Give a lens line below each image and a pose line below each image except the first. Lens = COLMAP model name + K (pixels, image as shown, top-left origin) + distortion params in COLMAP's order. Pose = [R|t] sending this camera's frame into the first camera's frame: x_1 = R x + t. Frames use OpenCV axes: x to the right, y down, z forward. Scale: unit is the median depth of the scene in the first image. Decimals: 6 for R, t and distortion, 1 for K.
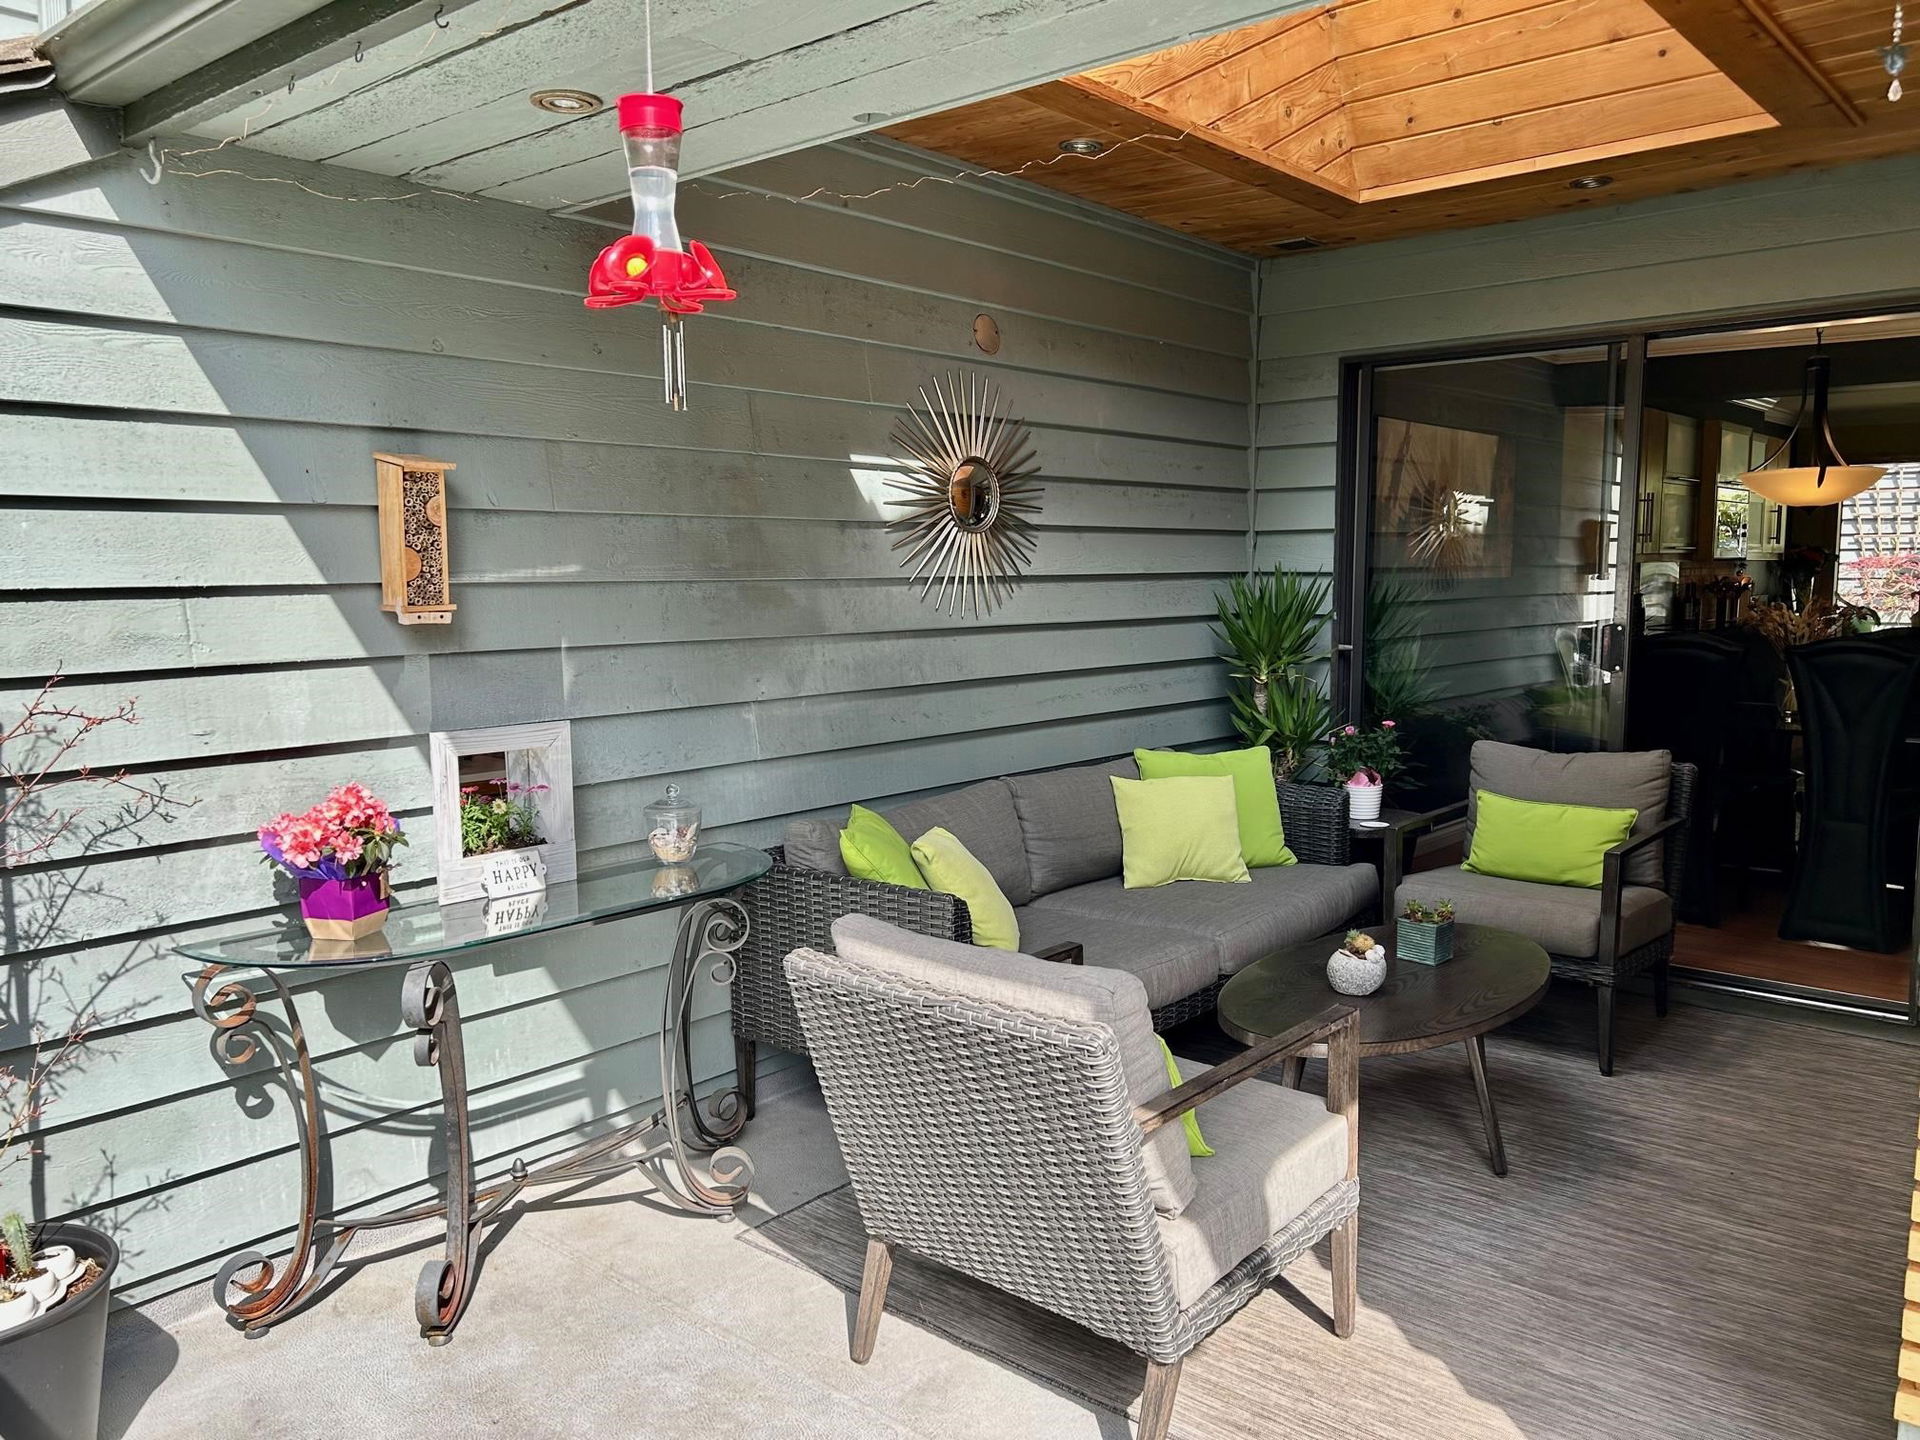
lens RADIAL K [[1453.2, 0, 960.0], [0, 1453.2, 720.0], [0, 0, 1]] dist [0.031910, -0.000740]
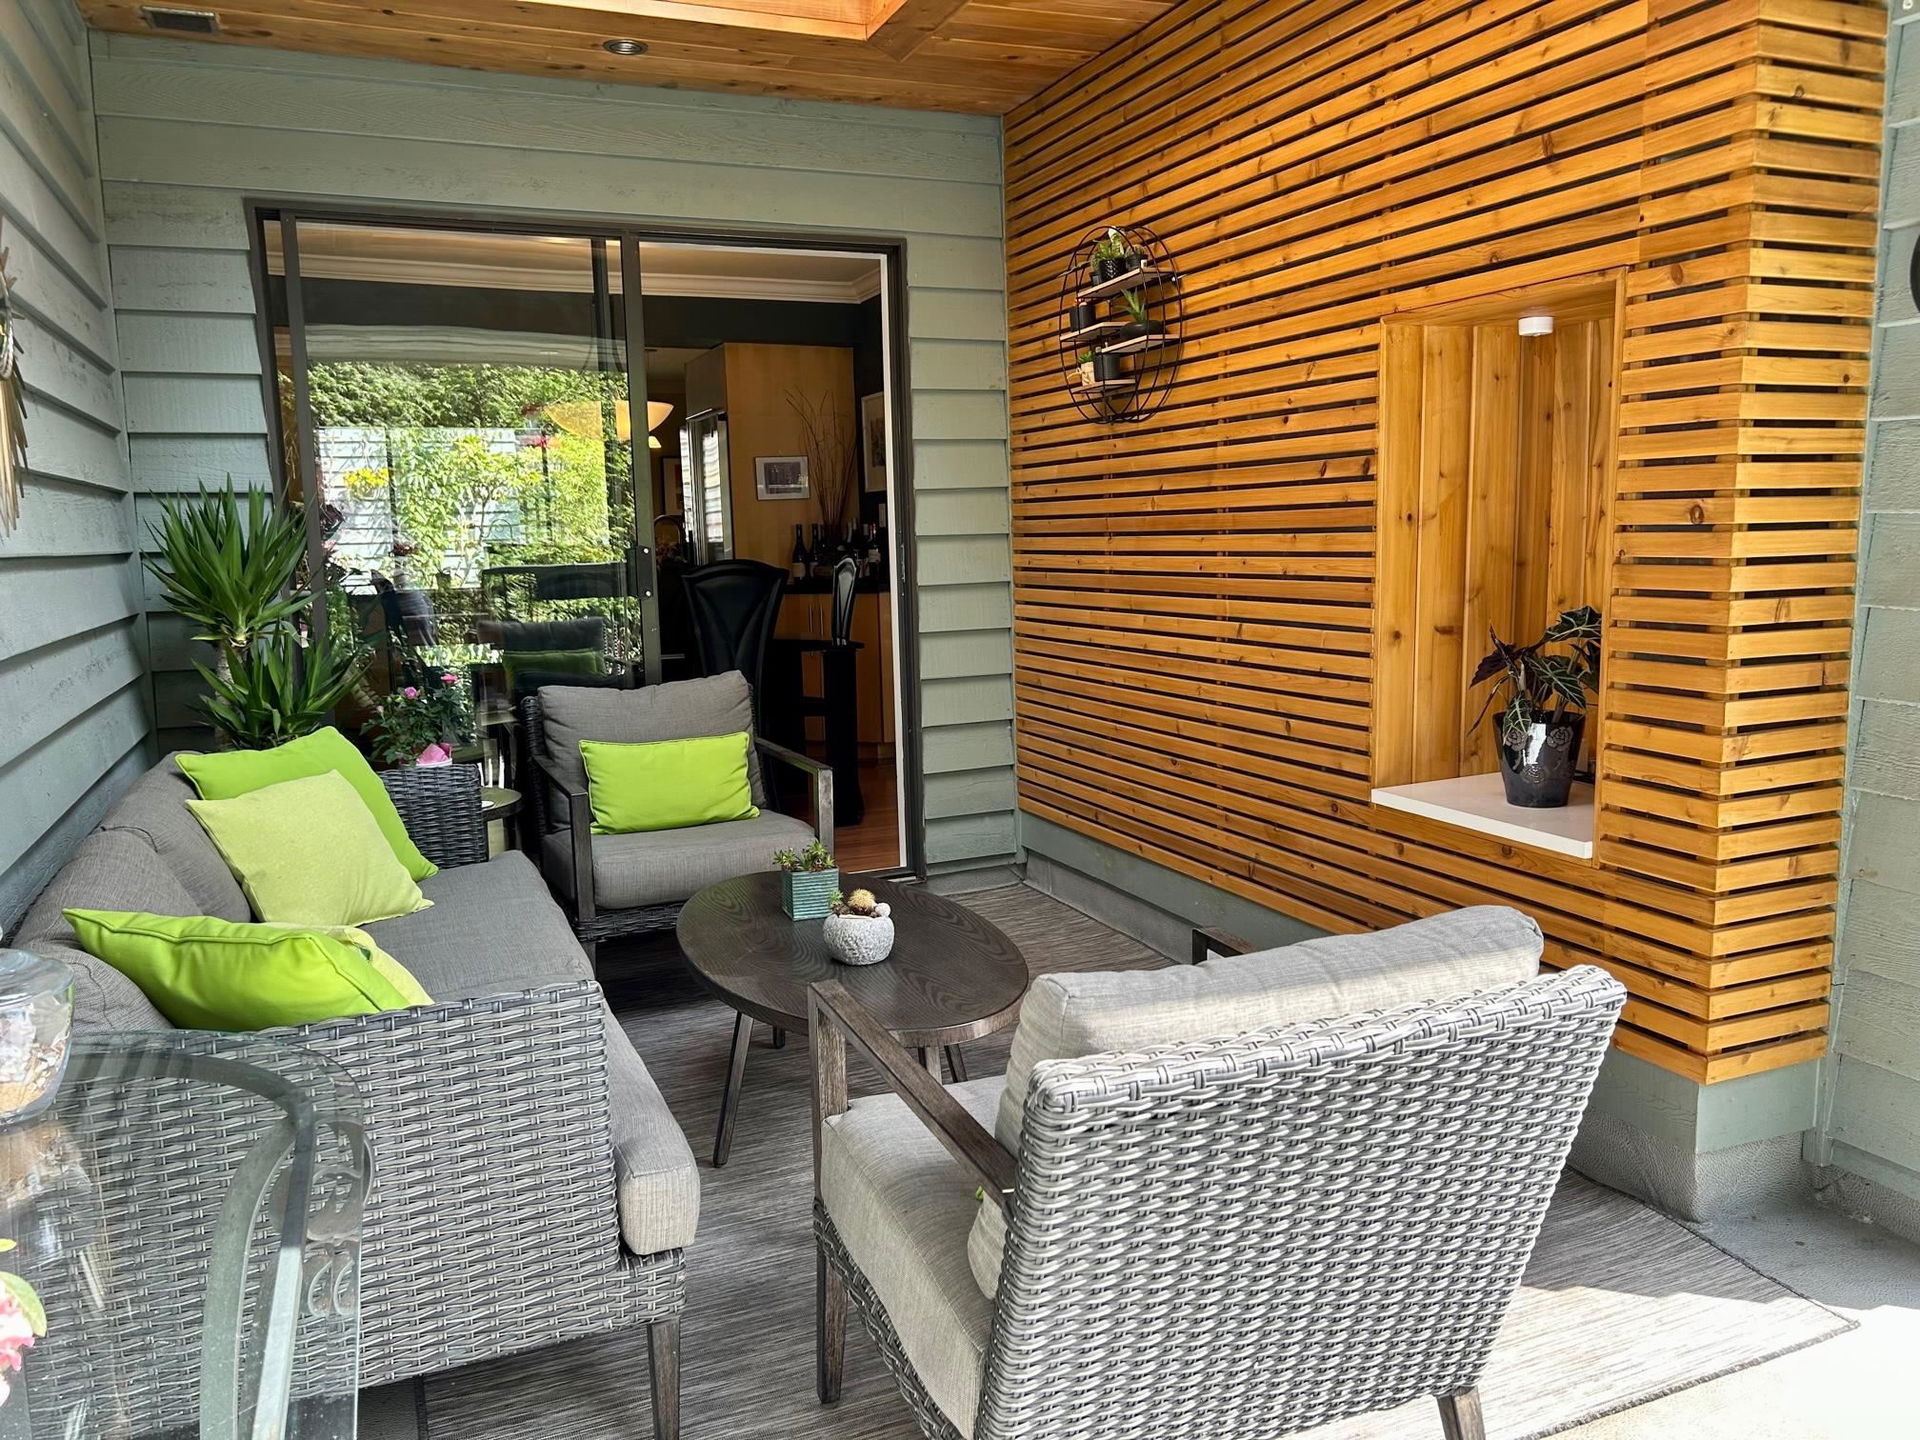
lens RADIAL K [[1453.2, 0, 960.0], [0, 1453.2, 720.0], [0, 0, 1]] dist [0.031910, -0.000740]
pose [[0.435729, -0.123479, 0.891568, -0.270168], [0.118500, 0.989793, 0.079169, -0.004771], [-0.892243, 0.071155, 0.445913, 0.364669]]
